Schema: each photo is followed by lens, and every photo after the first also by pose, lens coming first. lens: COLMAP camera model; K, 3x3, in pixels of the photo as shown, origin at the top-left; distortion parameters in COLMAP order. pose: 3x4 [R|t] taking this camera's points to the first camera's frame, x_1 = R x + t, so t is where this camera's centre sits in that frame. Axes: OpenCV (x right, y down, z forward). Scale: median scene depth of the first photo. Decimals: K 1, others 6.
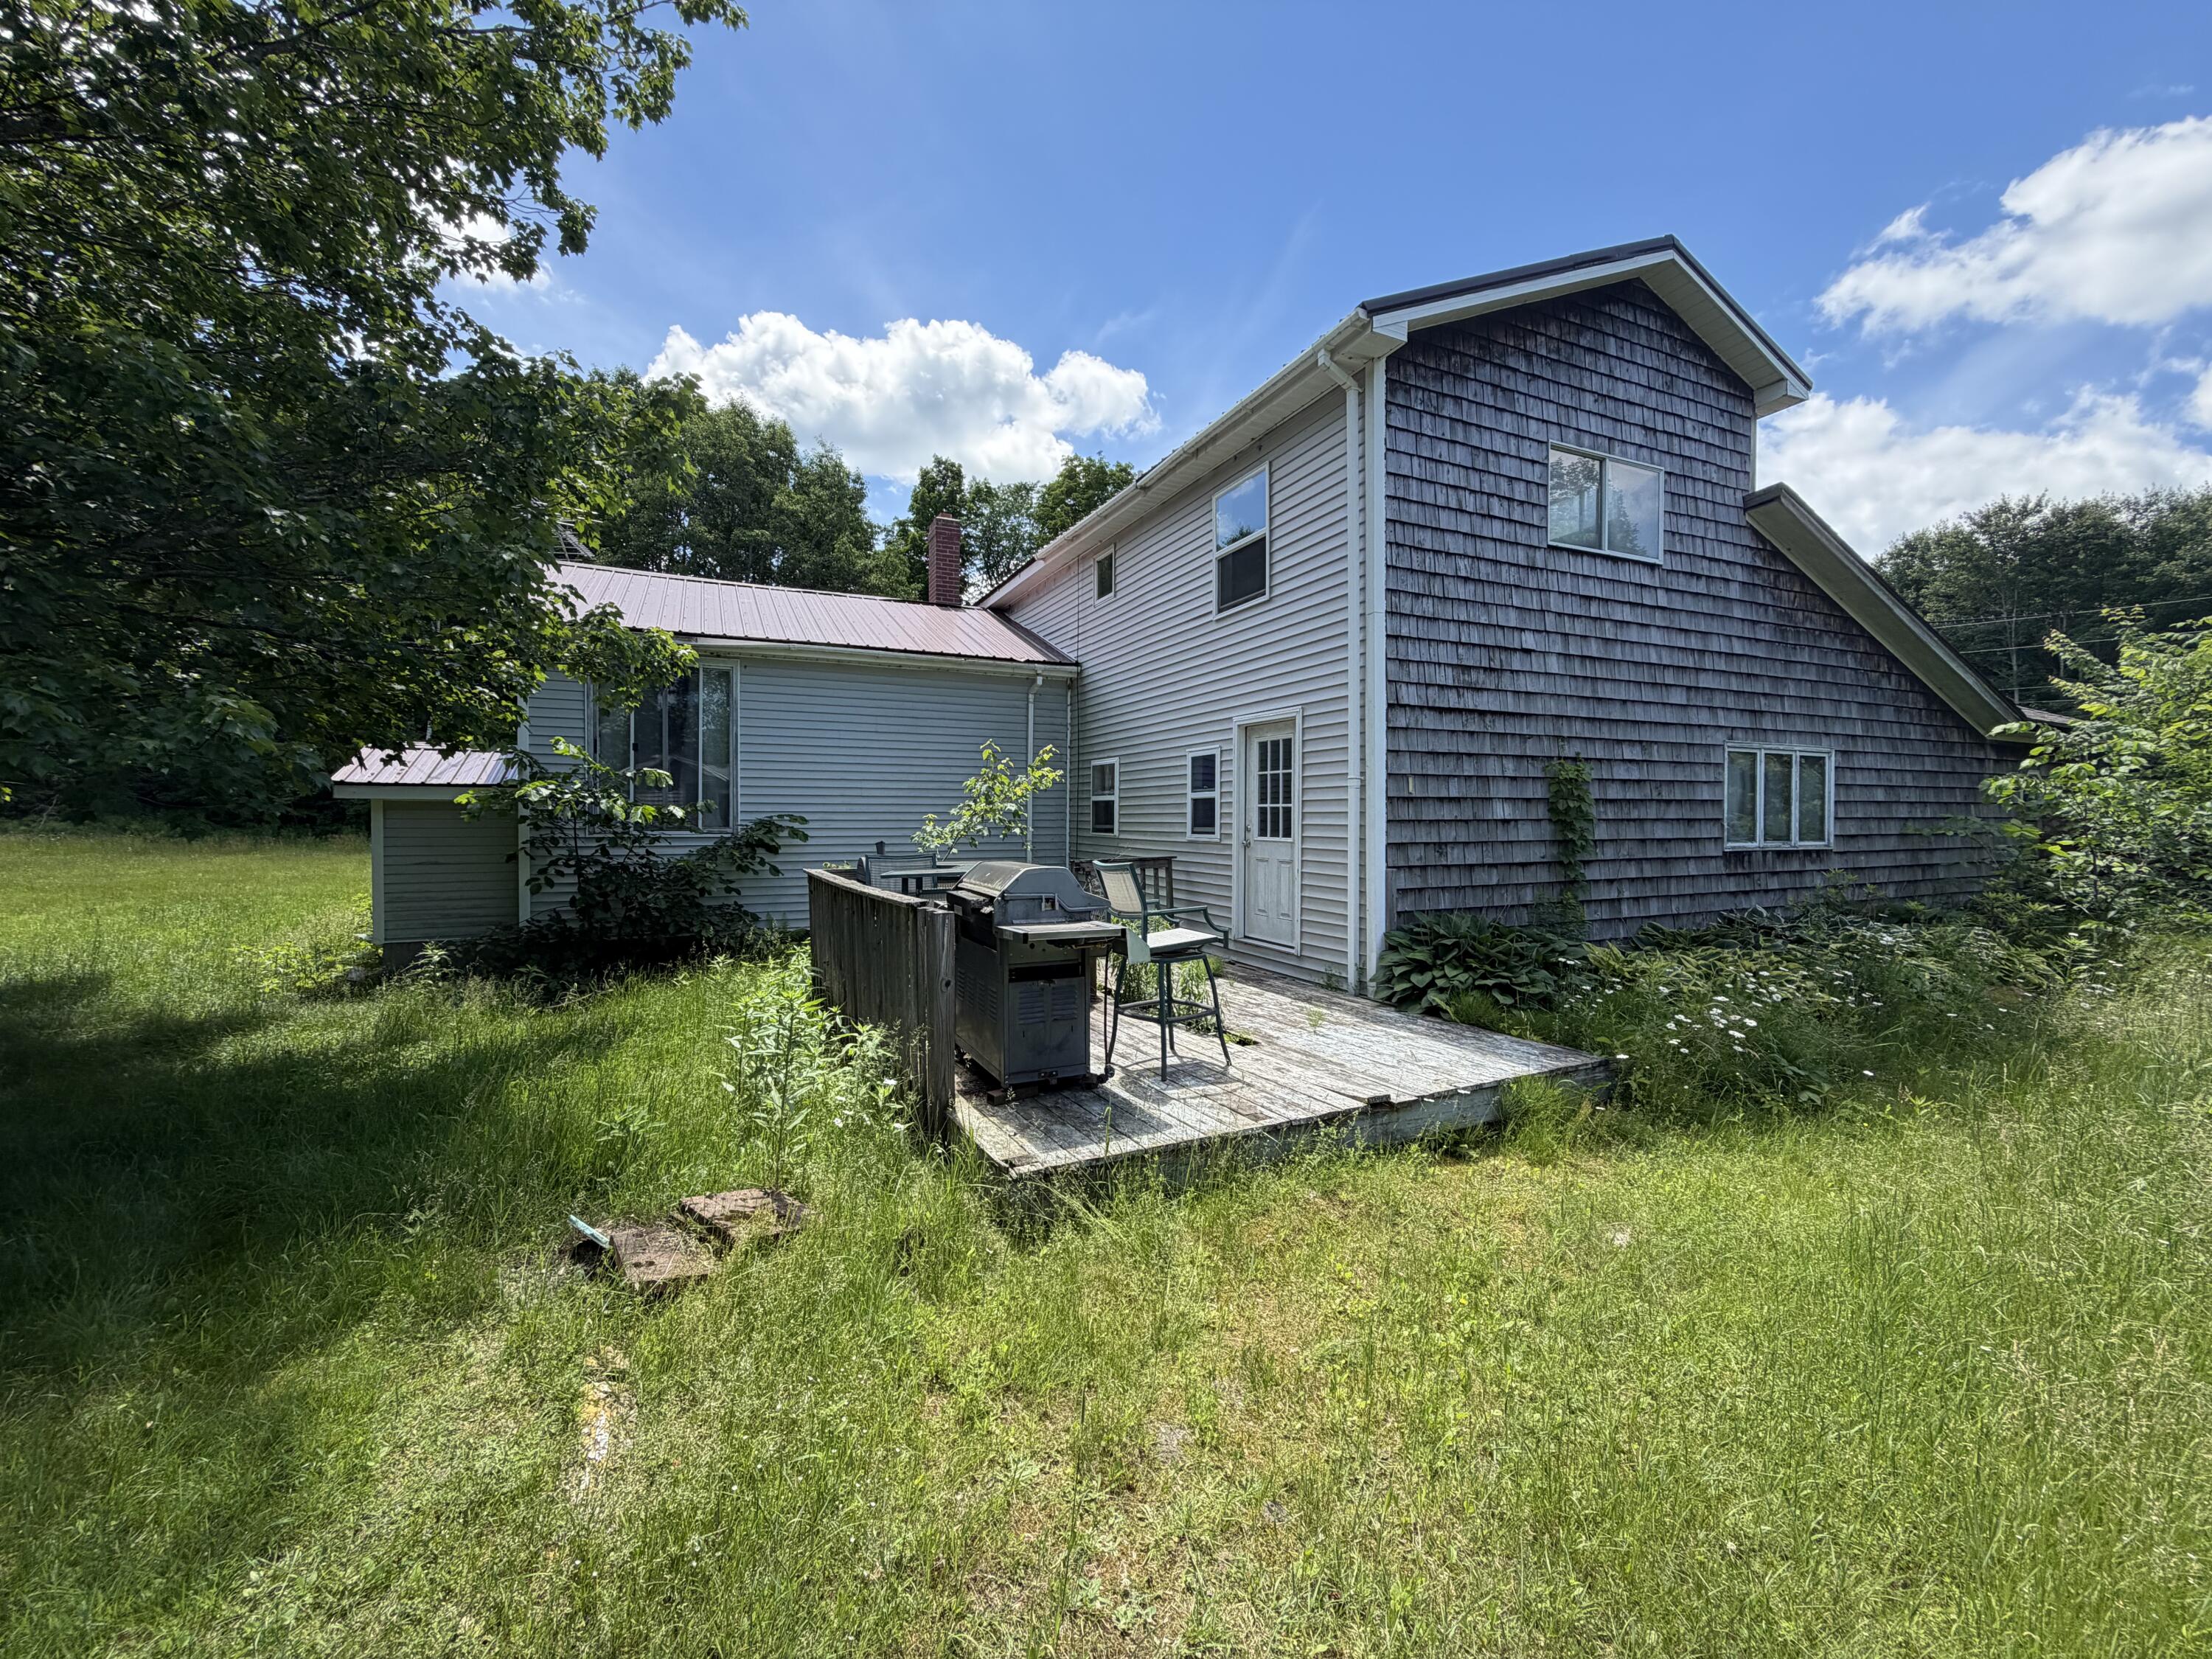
lens RADIAL K [[881.3, 0, 1106.0], [0, 881.3, 829.5], [0, 0, 1]] dist [-0.000220, 0.000212]
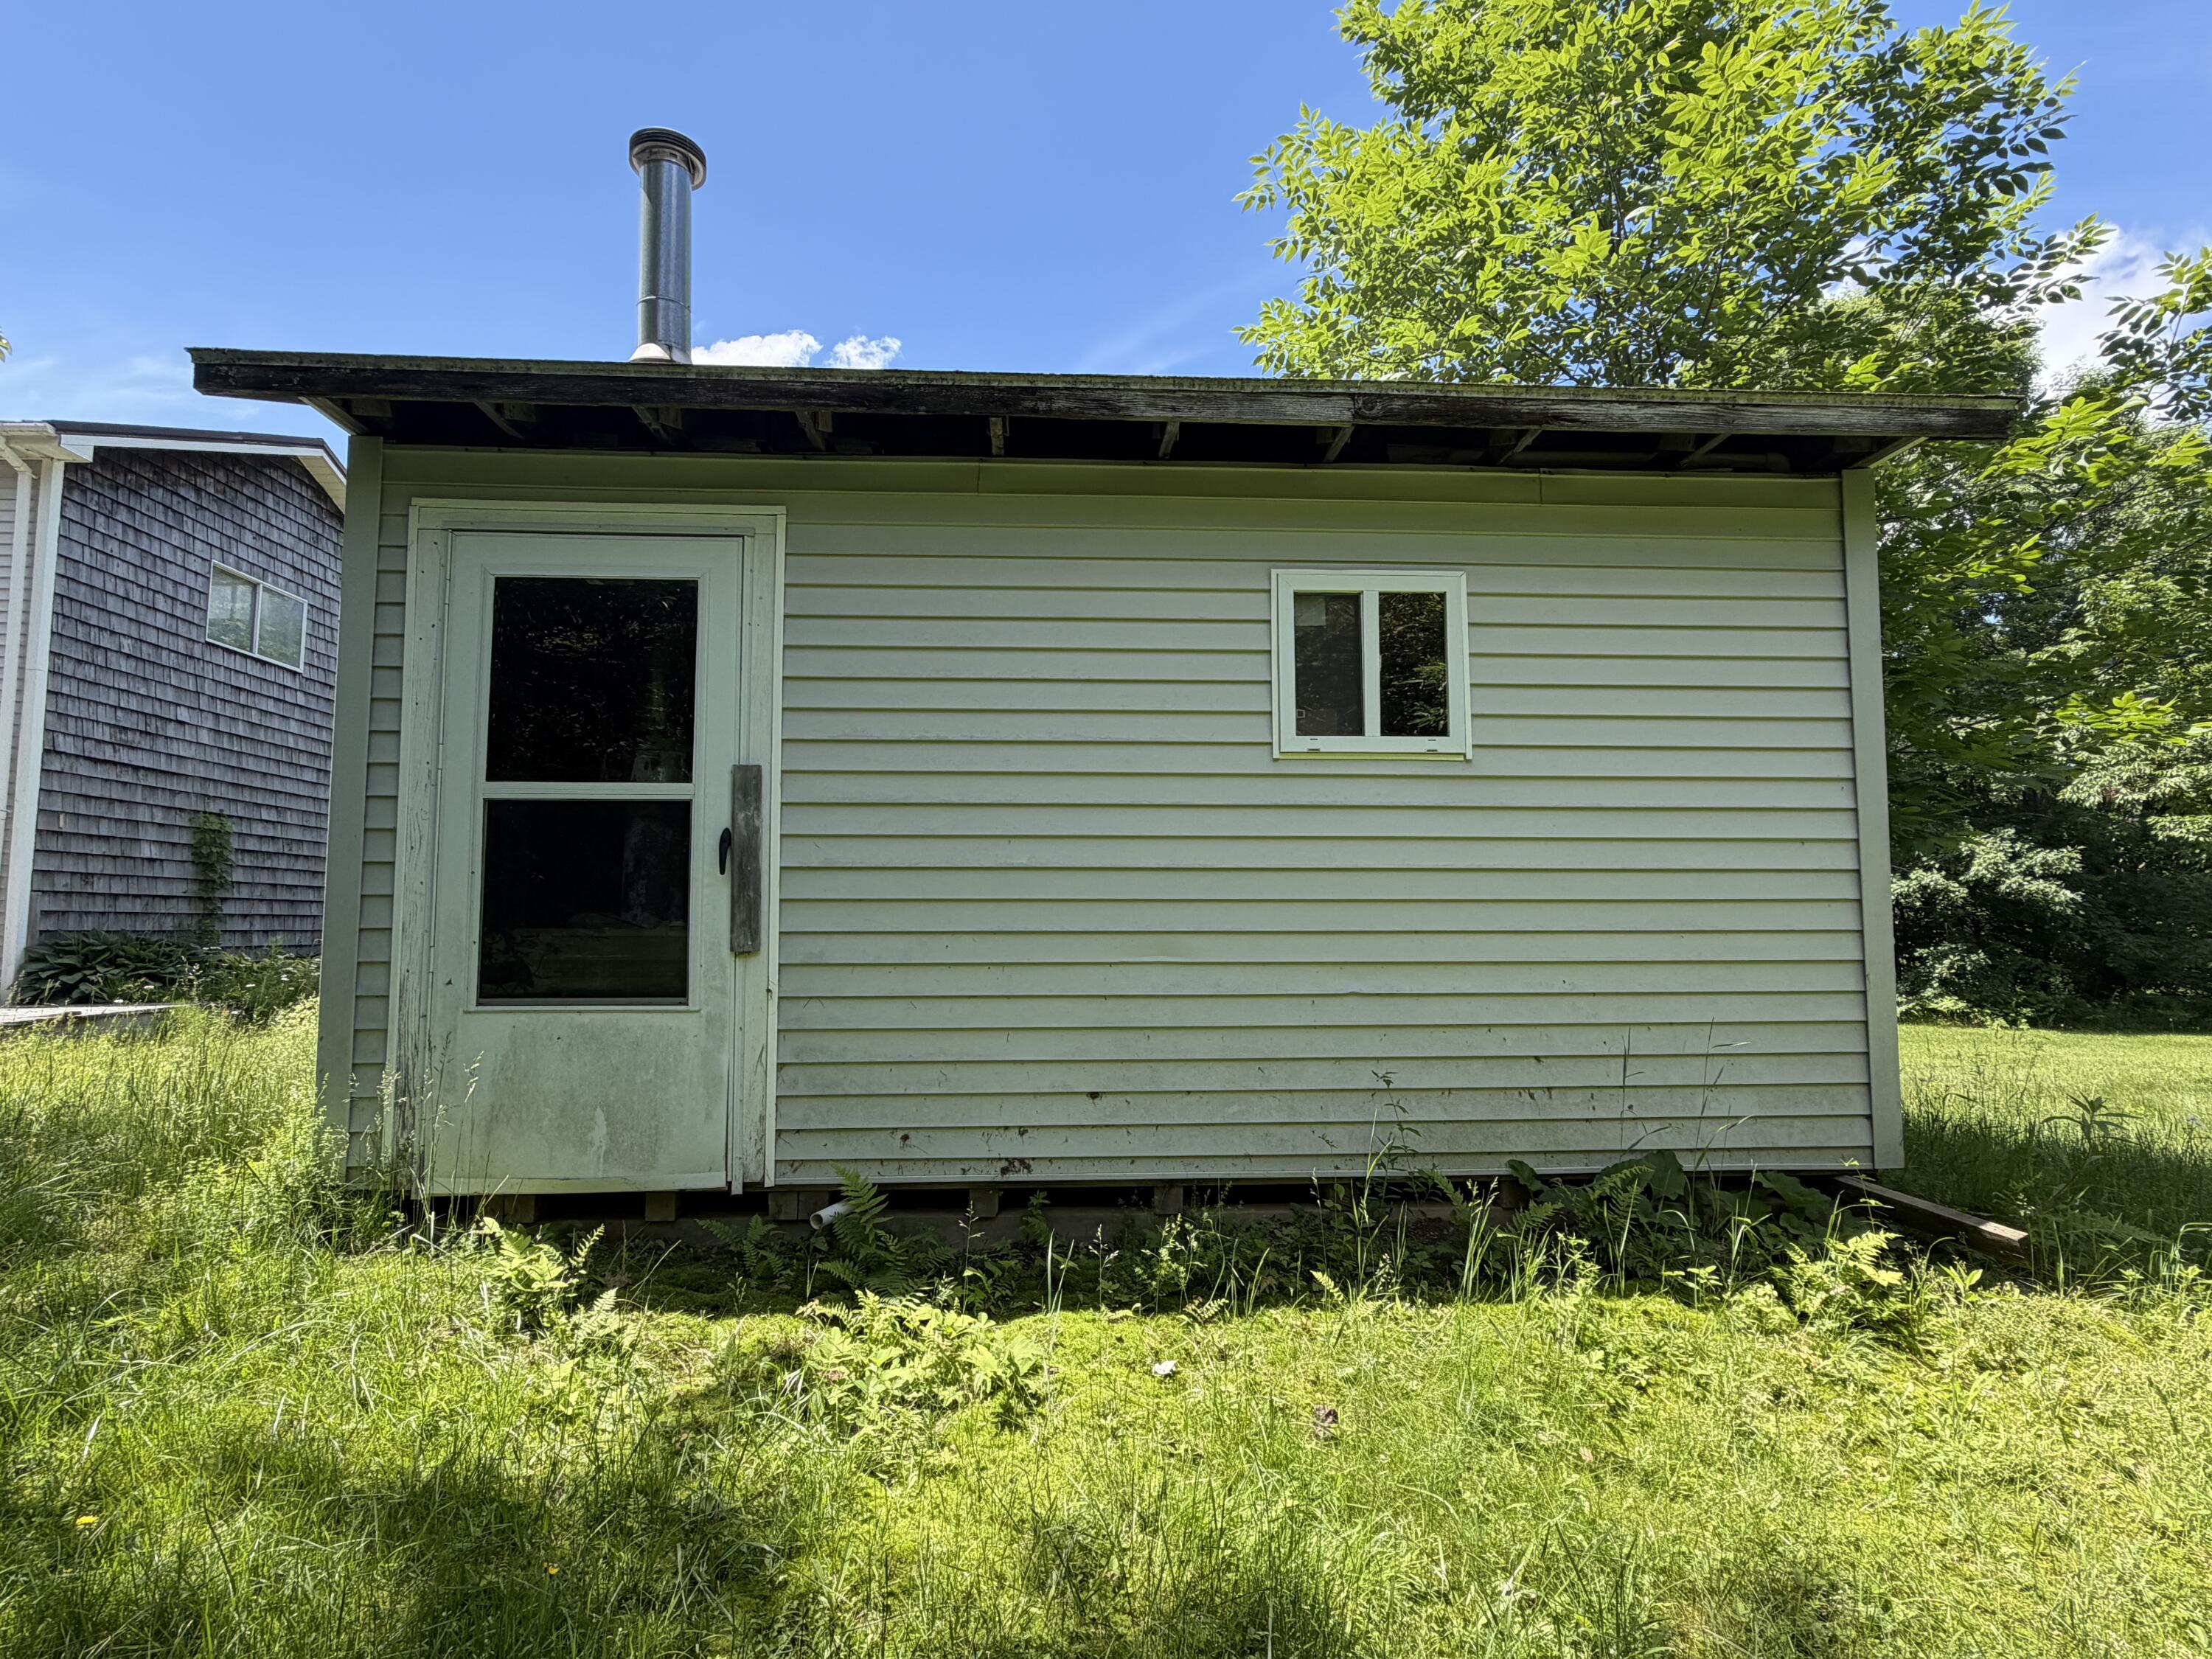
lens RADIAL K [[1107.1, 0, 1106.0], [0, 1107.1, 829.5], [0, 0, 1]] dist [0.002947, -0.000492]
pose [[0.376265, 0.083914, 0.922704, -0.457644], [0.015008, 0.995207, -0.096628, 0.115754], [-0.926391, 0.050206, 0.373202, -0.773522]]
